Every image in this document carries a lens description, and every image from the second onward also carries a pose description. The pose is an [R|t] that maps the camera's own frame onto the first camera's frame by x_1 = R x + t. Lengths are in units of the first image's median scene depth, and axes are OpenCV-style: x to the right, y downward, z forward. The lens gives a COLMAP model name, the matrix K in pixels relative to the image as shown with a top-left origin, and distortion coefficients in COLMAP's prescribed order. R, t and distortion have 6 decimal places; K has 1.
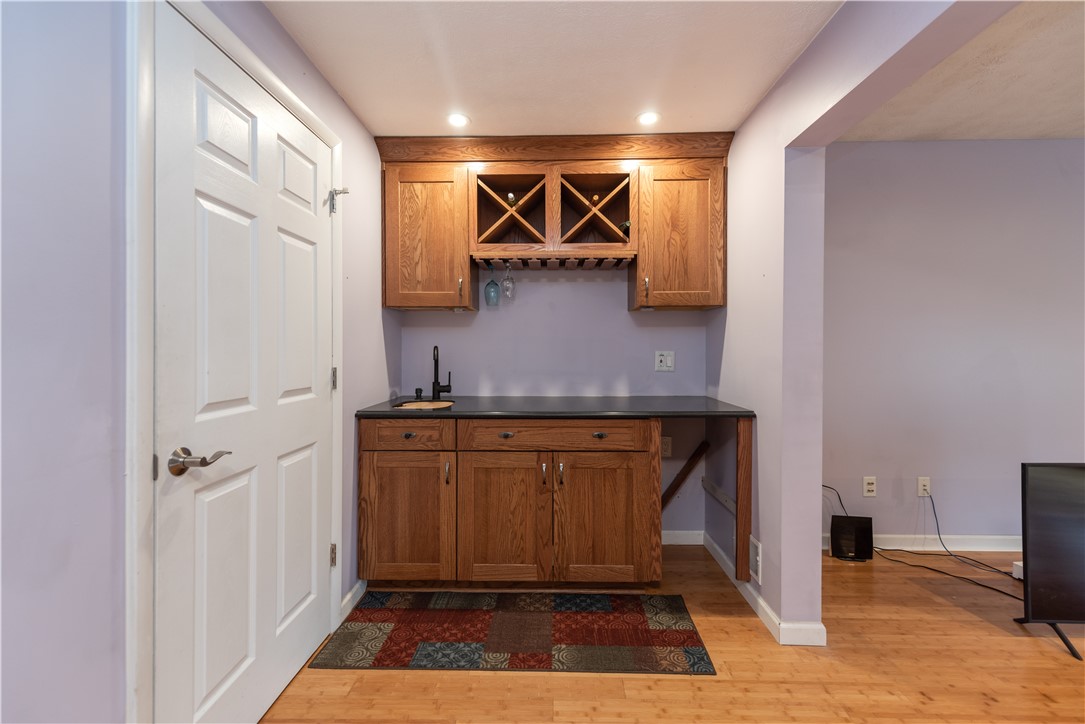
lens RADIAL K [[446.1, 0, 538.6], [0, 446.1, 346.7], [0, 0, 1]] dist [-0.000075, -0.000040]
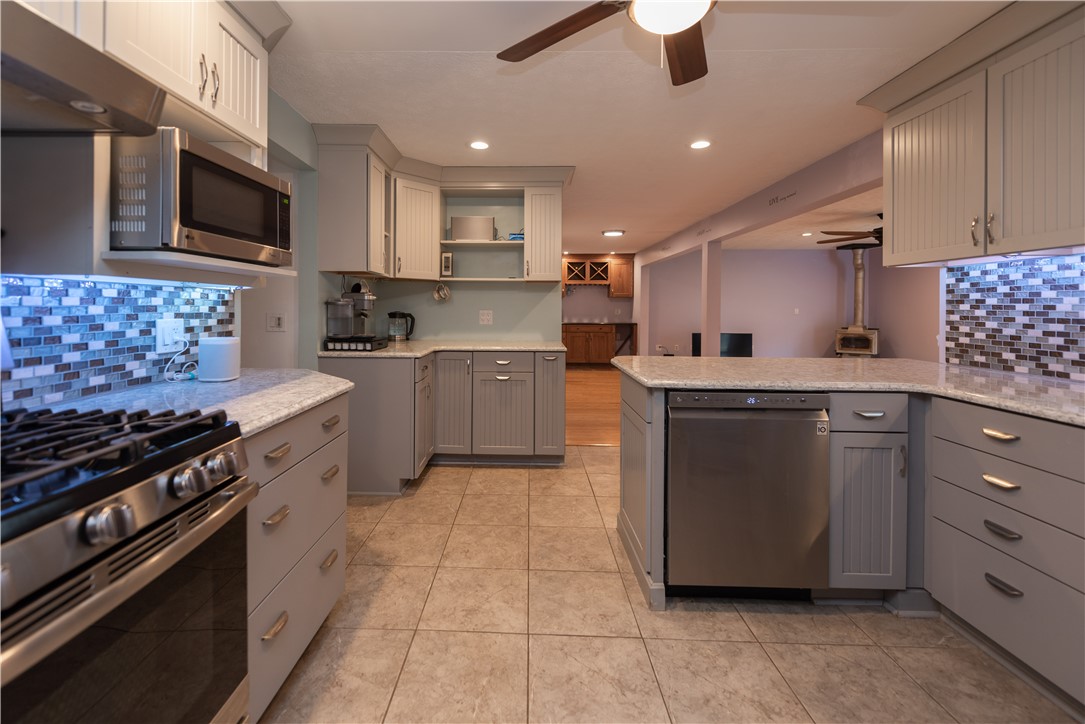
lens RADIAL K [[453.9, 0, 507.8], [0, 453.9, 309.5], [0, 0, 1]] dist [0.000170, -0.000175]
pose [[0.999789, 0.006070, -0.019628, -0.572597], [-0.006015, 0.999978, 0.002839, 0.008883], [0.019645, -0.002721, 0.999803, -2.882093]]
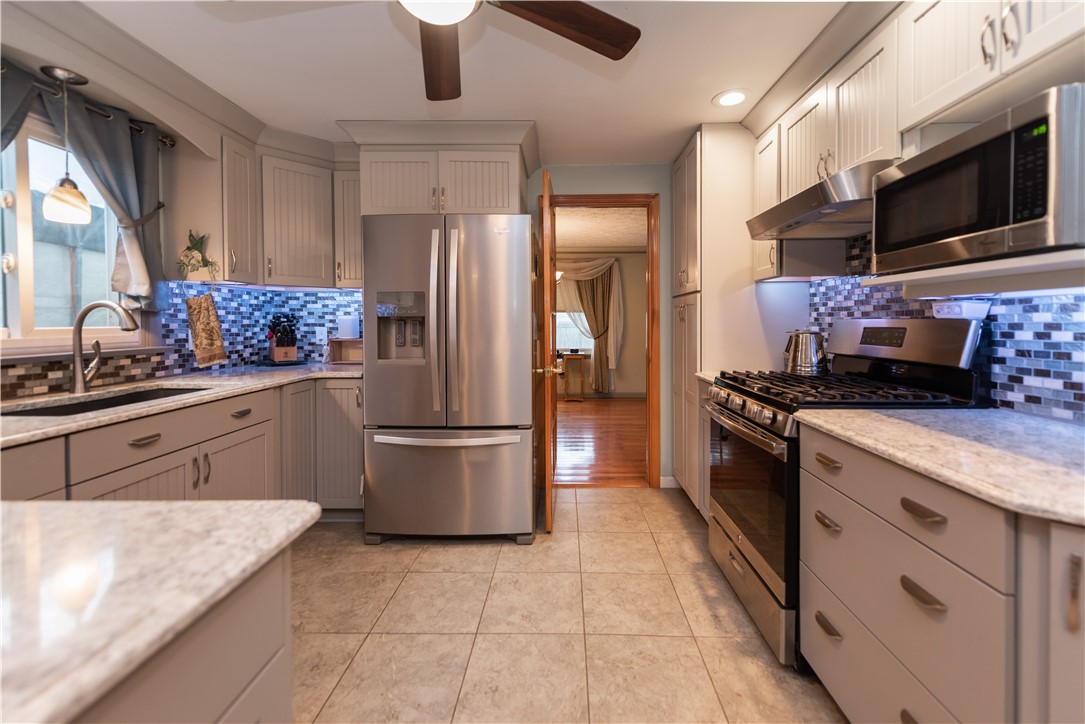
lens RADIAL K [[444.1, 0, 563.9], [0, 444.1, 327.2], [0, 0, 1]] dist [-0.001395, -0.000281]
pose [[-0.999879, 0.004383, -0.014917, -0.525523], [0.004187, 0.999905, 0.013149, 0.006569], [0.014973, 0.013085, -0.999802, -1.909941]]
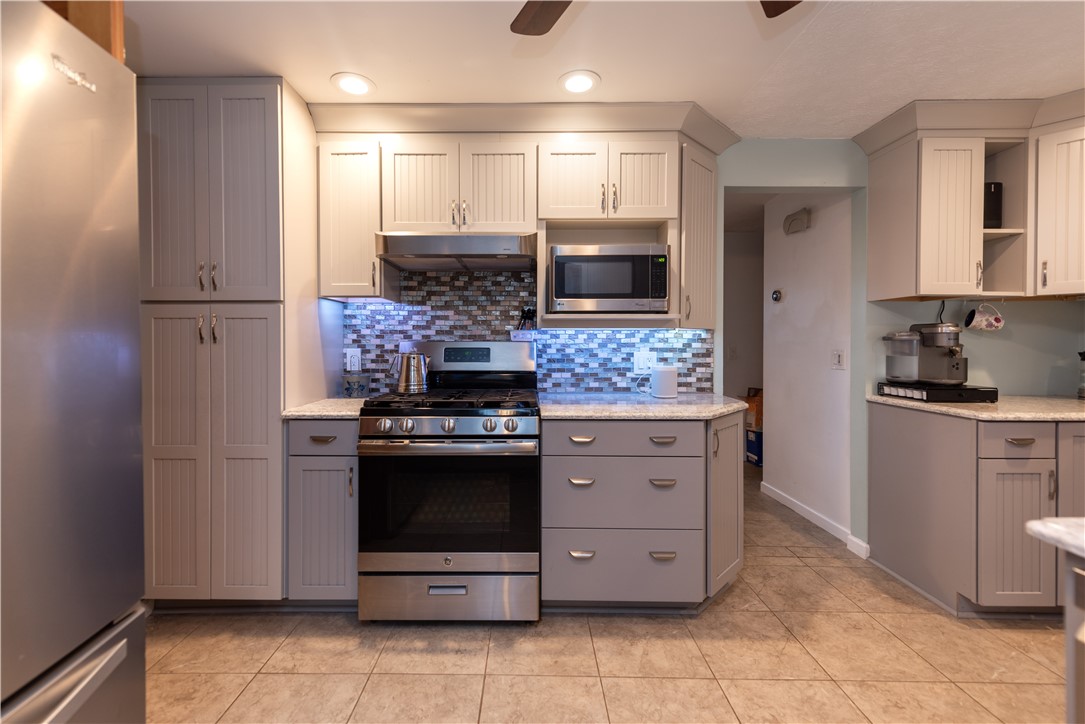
lens RADIAL K [[446.2, 0, 524.2], [0, 446.2, 344.8], [0, 0, 1]] dist [0.001080, -0.000228]
pose [[0.014608, 0.001885, -0.999892, -0.104109], [-0.000029, 0.999998, 0.001885, 0.010588], [0.999893, 0.000002, 0.014608, -2.506778]]
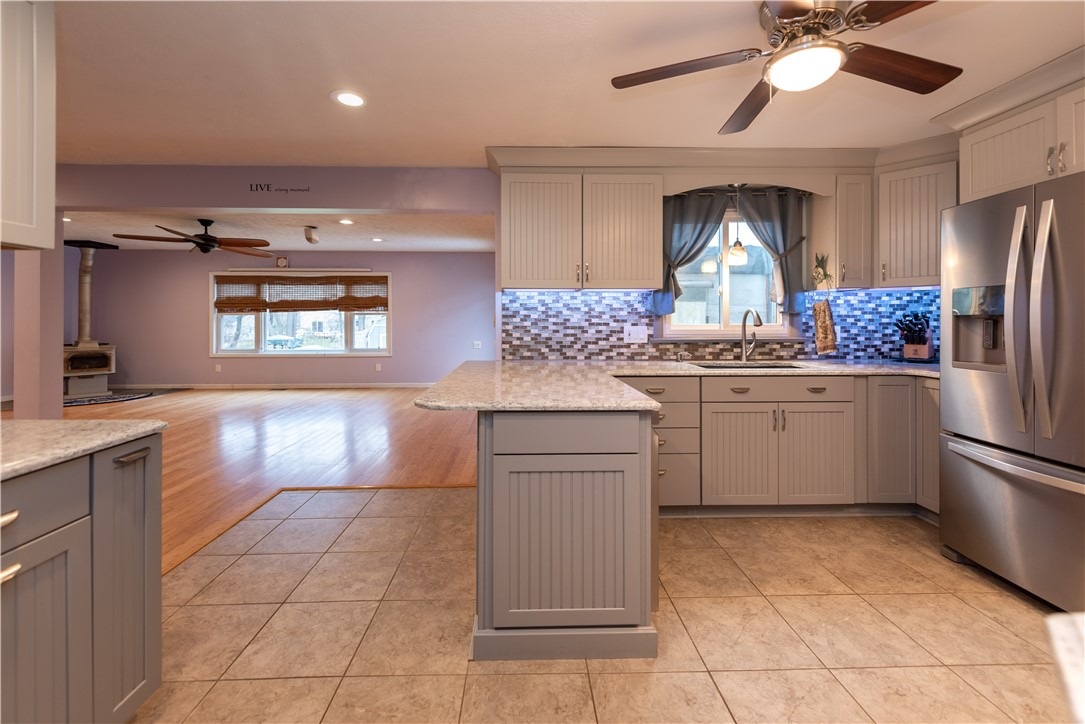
lens RADIAL K [[455.4, 0, 531.6], [0, 455.4, 319.7], [0, 0, 1]] dist [0.009507, -0.000670]
pose [[-0.044704, 0.003797, 0.998993, -0.993037], [0.001064, 0.999992, -0.003753, 0.005946], [-0.999000, 0.000895, -0.044708, -1.980598]]
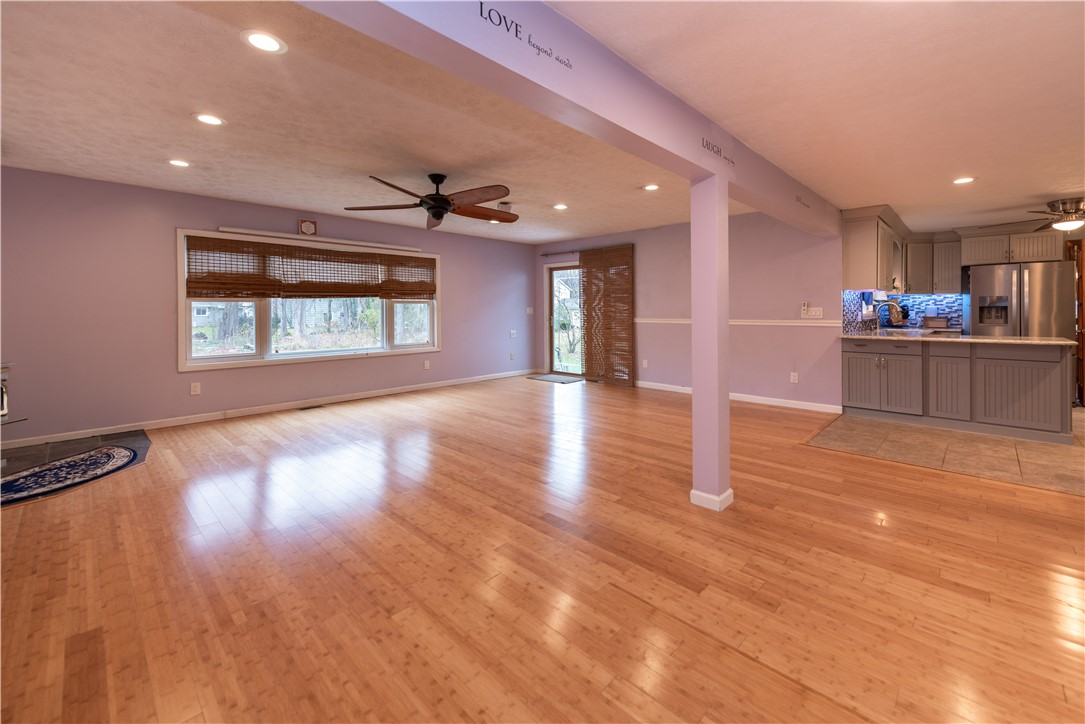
lens RADIAL K [[450.1, 0, 541.8], [0, 450.1, 311.8], [0, 0, 1]] dist [0.011900, 0.000272]
pose [[-0.738192, 0.001907, 0.674588, -0.058505], [0.003684, 0.999992, 0.001205, 0.006630], [-0.674581, 0.003375, -0.738193, 0.574335]]
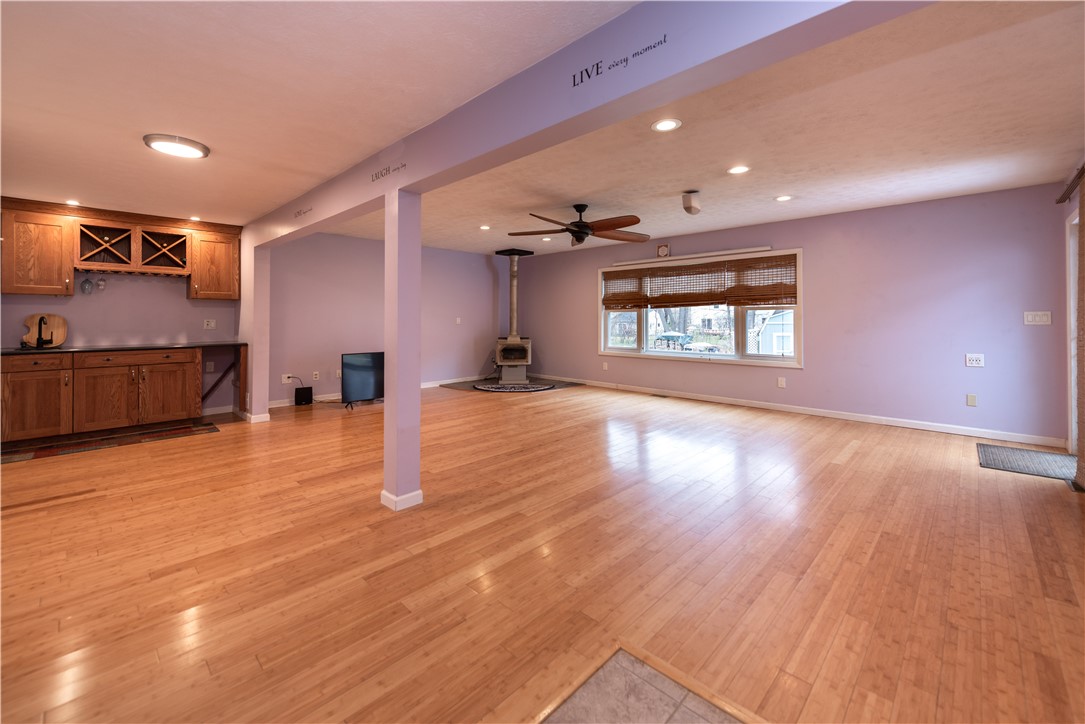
lens RADIAL K [[449.0, 0, 544.5], [0, 449.0, 317.2], [0, 0, 1]] dist [0.014996, -0.000091]
pose [[0.674937, 0.003331, 0.737868, -0.233811], [-0.000496, 0.999992, -0.004061, 0.007172], [-0.737875, 0.002376, 0.674933, -1.698565]]
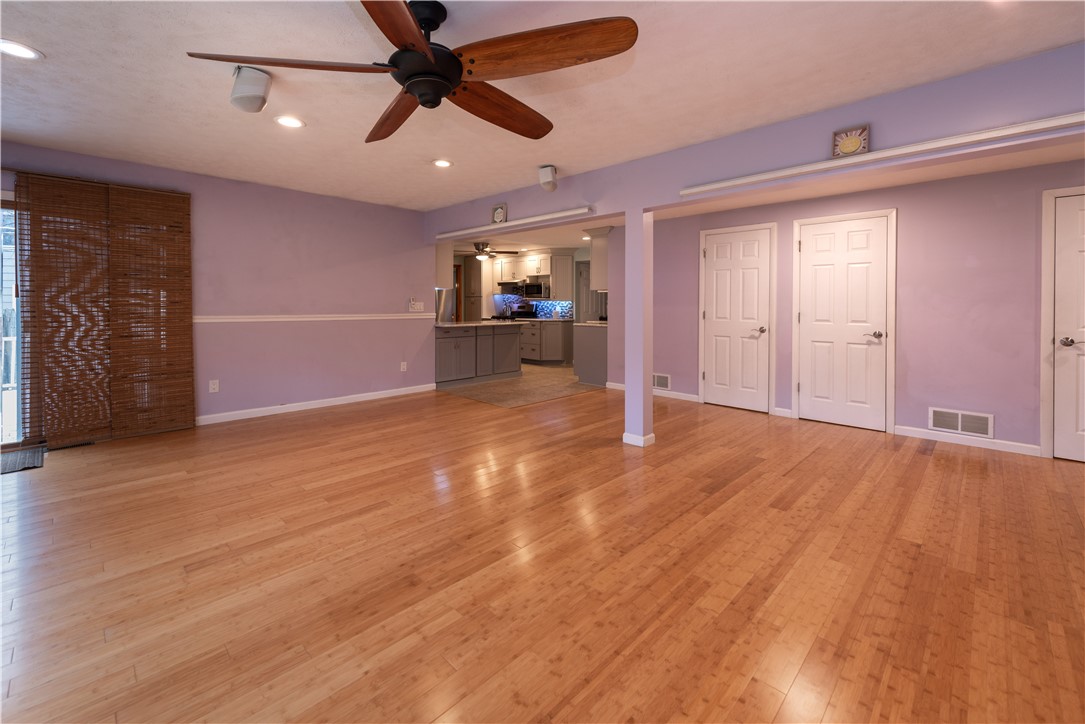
lens RADIAL K [[455.4, 0, 531.6], [0, 455.4, 319.7], [0, 0, 1]] dist [0.009507, -0.000670]
pose [[-0.681850, 0.022744, -0.731138, 1.857810], [-0.003206, 0.999414, 0.034080, 0.002368], [0.731485, 0.025581, -0.681378, 0.245425]]
